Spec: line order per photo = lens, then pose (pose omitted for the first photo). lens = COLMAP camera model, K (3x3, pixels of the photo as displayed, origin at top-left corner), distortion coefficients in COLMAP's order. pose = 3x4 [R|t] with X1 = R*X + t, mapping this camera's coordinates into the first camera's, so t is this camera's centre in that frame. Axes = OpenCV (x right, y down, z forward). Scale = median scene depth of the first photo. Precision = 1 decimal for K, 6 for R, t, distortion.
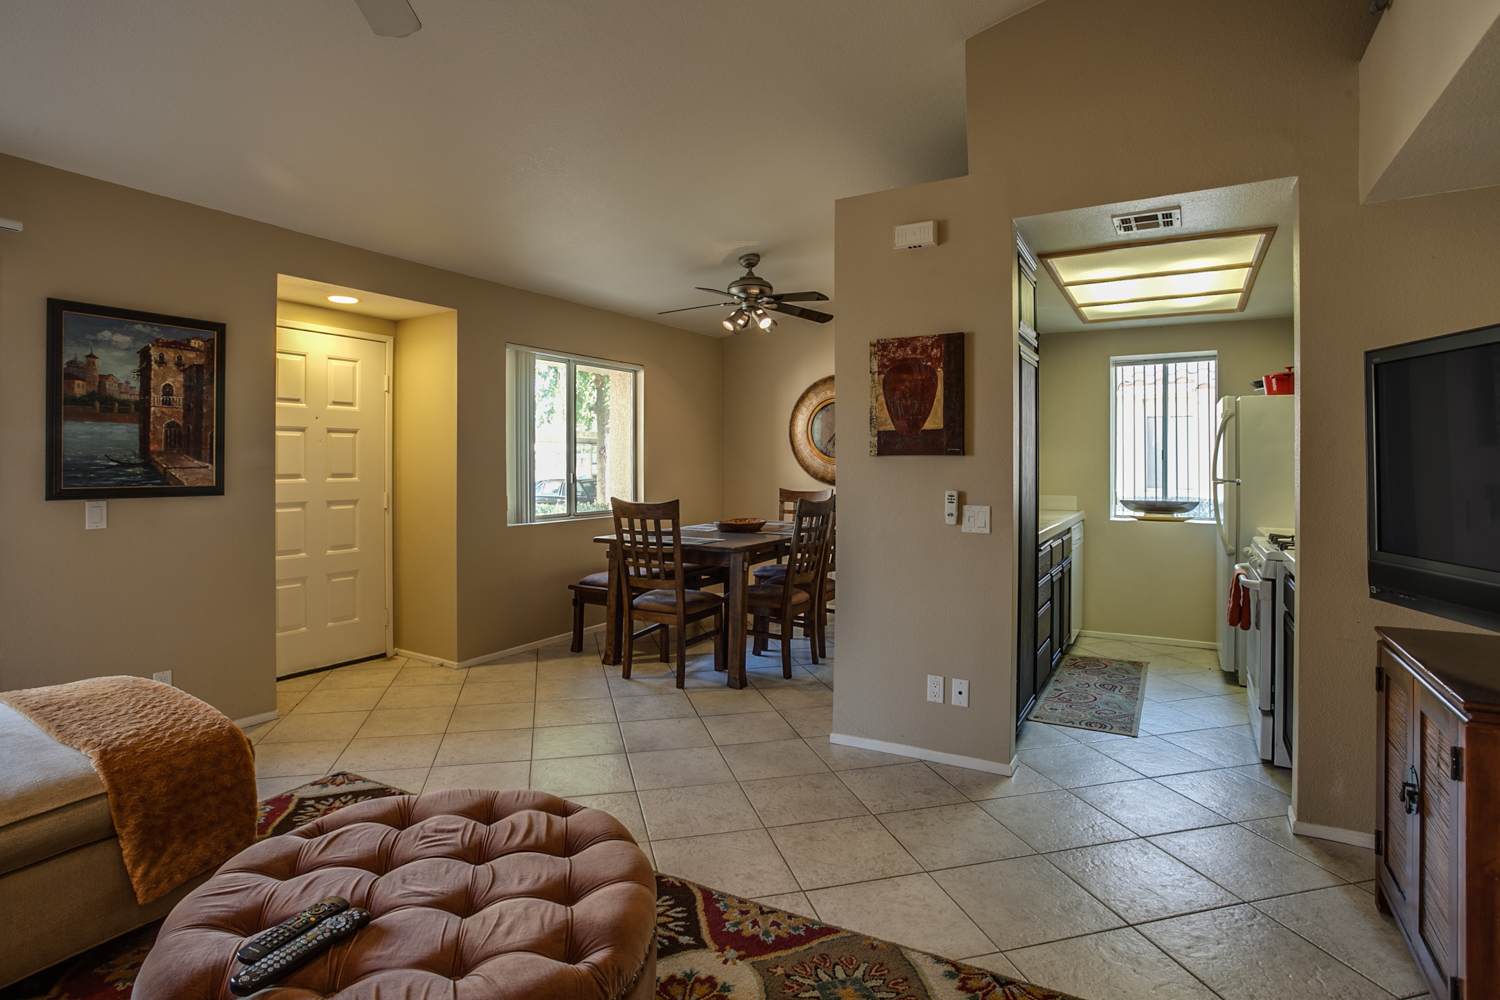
lens RADIAL K [[747.4, 0, 743.2], [0, 747.4, 458.4], [0, 0, 1]] dist [-0.069245, 0.028420]
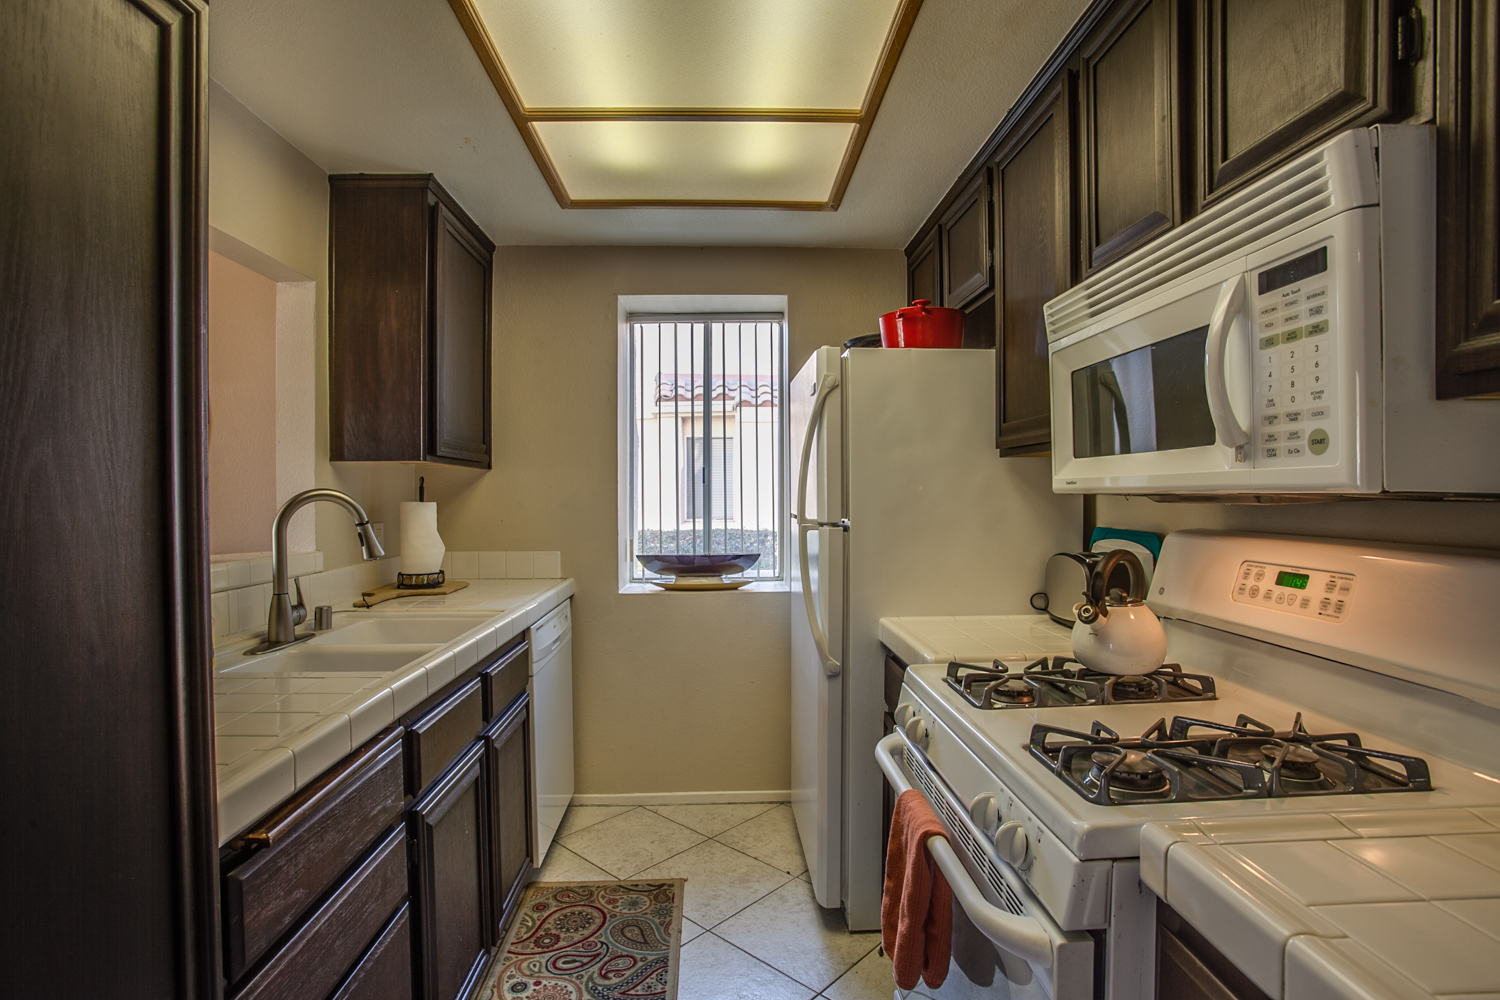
lens RADIAL K [[737.1, 0, 741.8], [0, 737.1, 498.4], [0, 0, 1]] dist [-0.069086, 0.027148]
pose [[0.840289, -0.012243, 0.542000, 0.298442], [0.004696, 0.999872, 0.015306, 0.005523], [-0.542118, -0.010316, 0.840239, 0.523420]]
